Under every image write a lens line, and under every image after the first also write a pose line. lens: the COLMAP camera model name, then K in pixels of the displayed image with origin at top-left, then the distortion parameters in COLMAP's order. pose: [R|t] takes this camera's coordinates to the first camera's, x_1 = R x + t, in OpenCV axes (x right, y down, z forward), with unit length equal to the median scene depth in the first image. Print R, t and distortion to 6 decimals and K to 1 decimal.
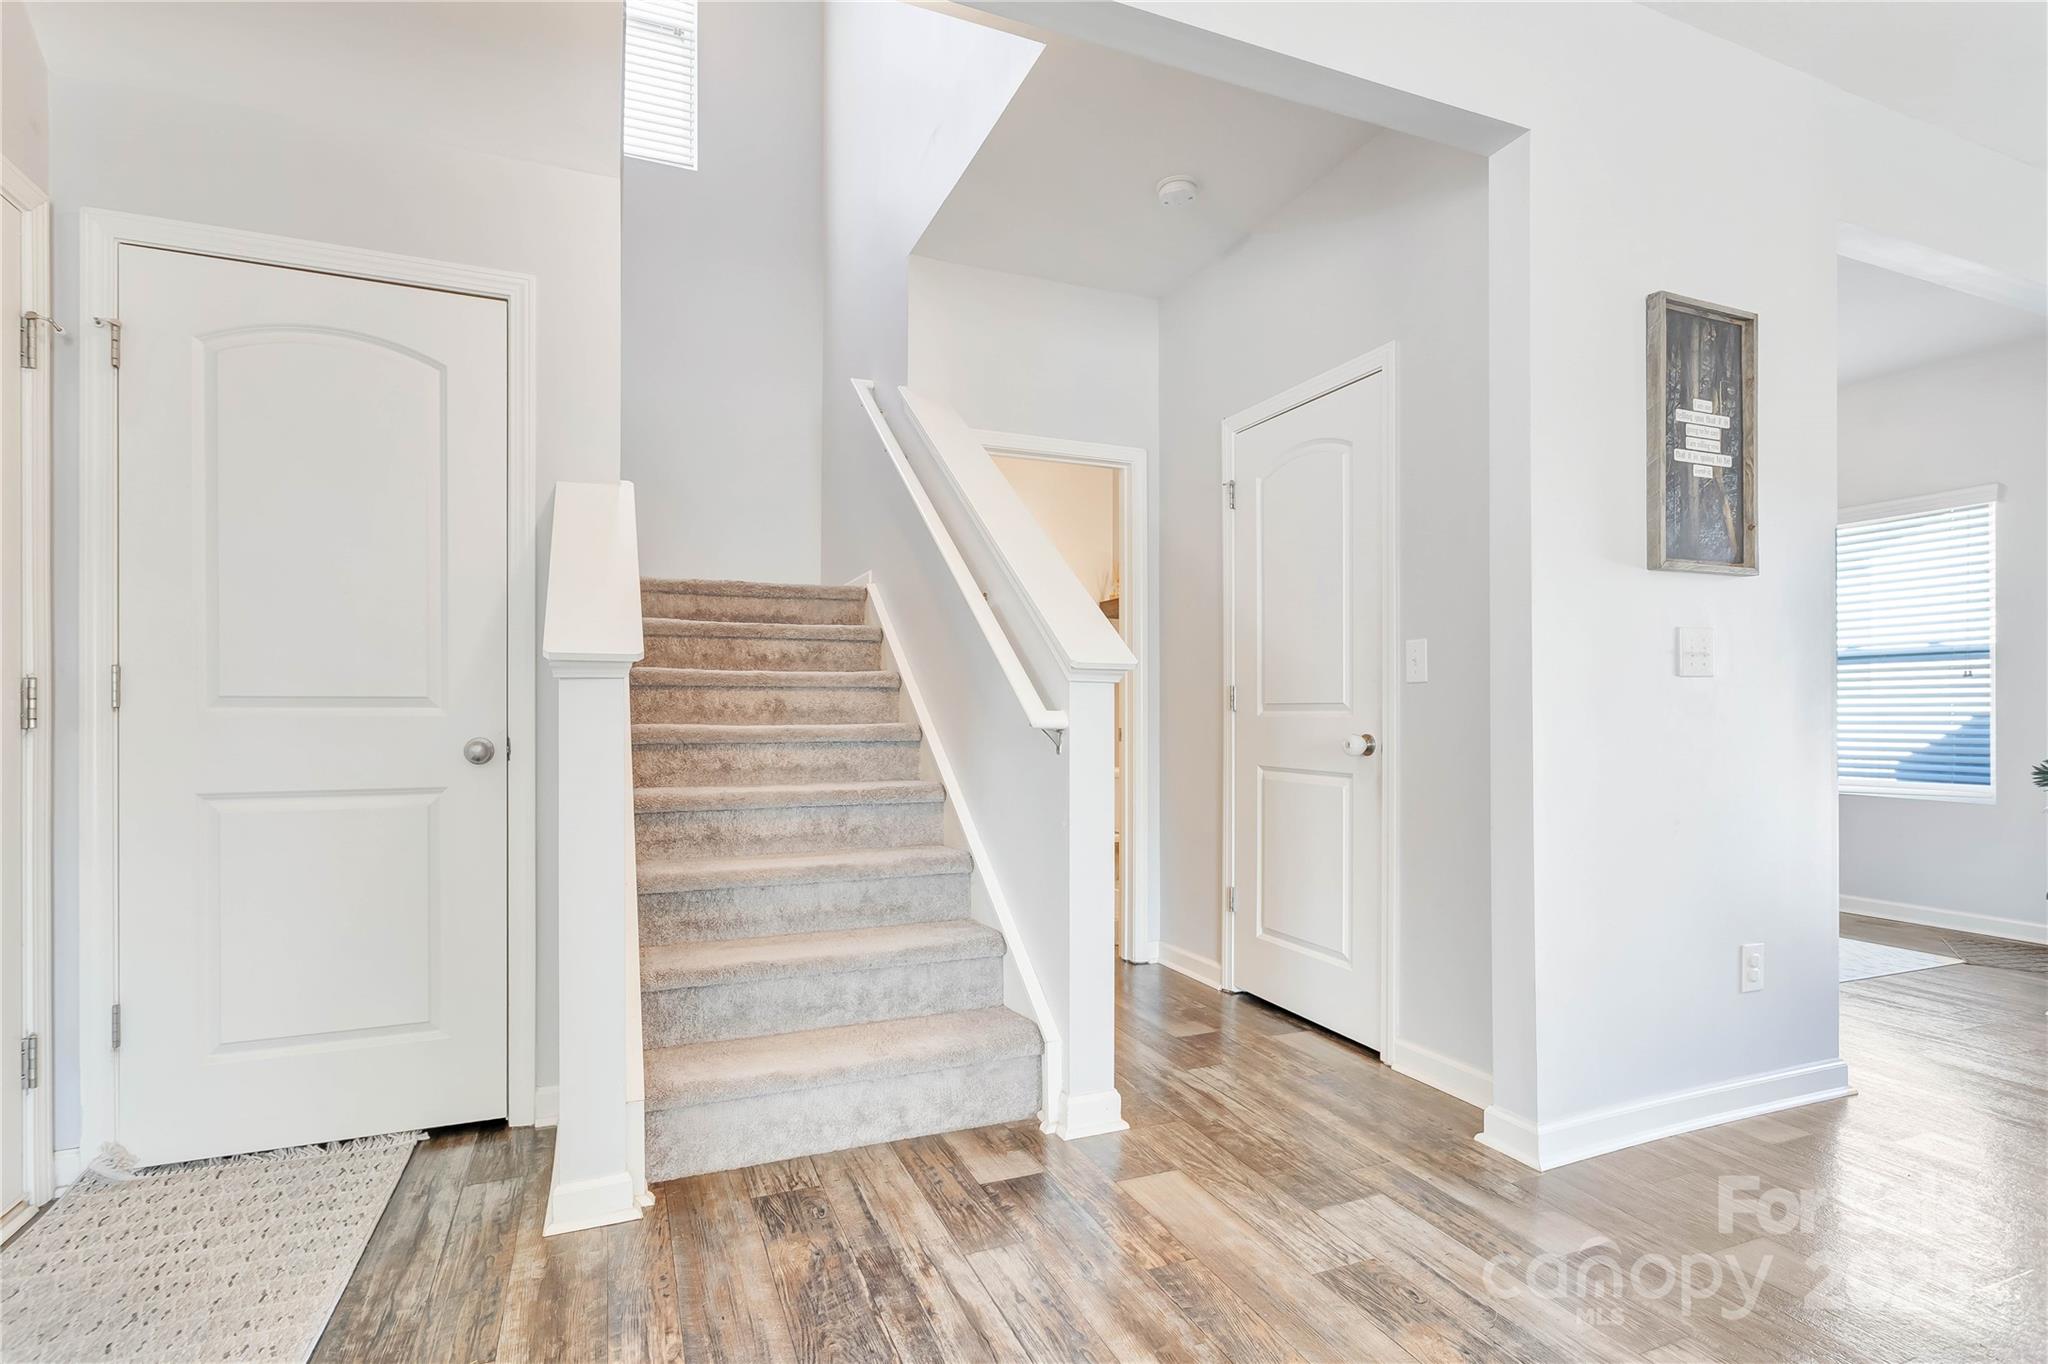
lens RADIAL K [[983.8, 0, 1024.0], [0, 983.8, 682.0], [0, 0, 1]] dist [0.015022, 0.000006]
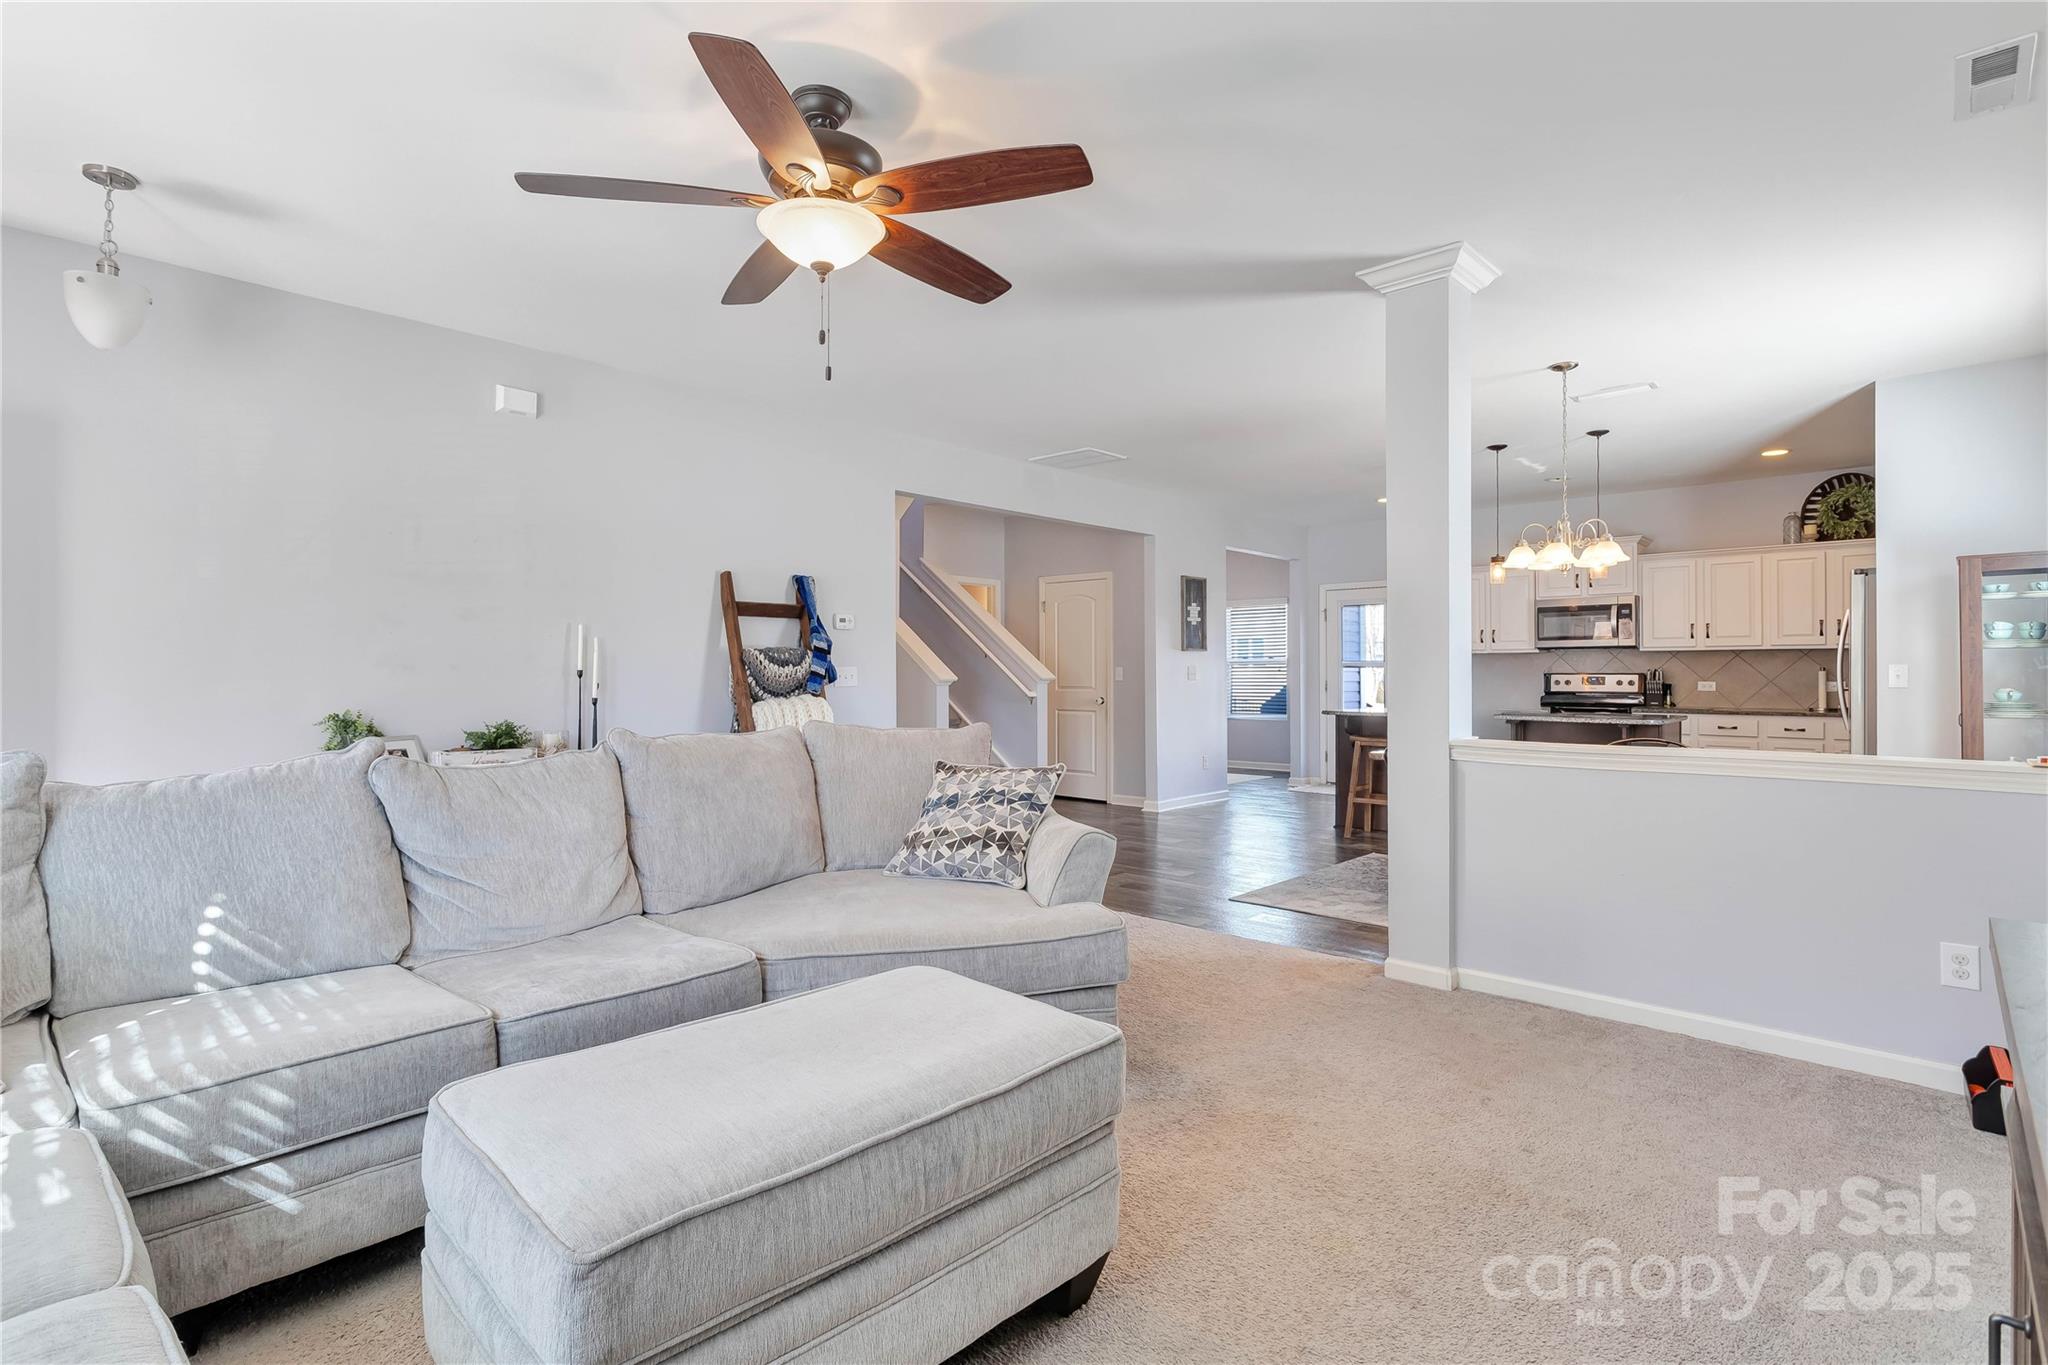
lens RADIAL K [[983.8, 0, 1024.0], [0, 983.8, 682.5], [0, 0, 1]] dist [0.015022, 0.000006]
pose [[0.919244, -0.015579, 0.393380, -1.312563], [0.009292, 0.999797, 0.017881, -0.064143], [-0.393579, -0.012782, 0.919202, -2.076408]]
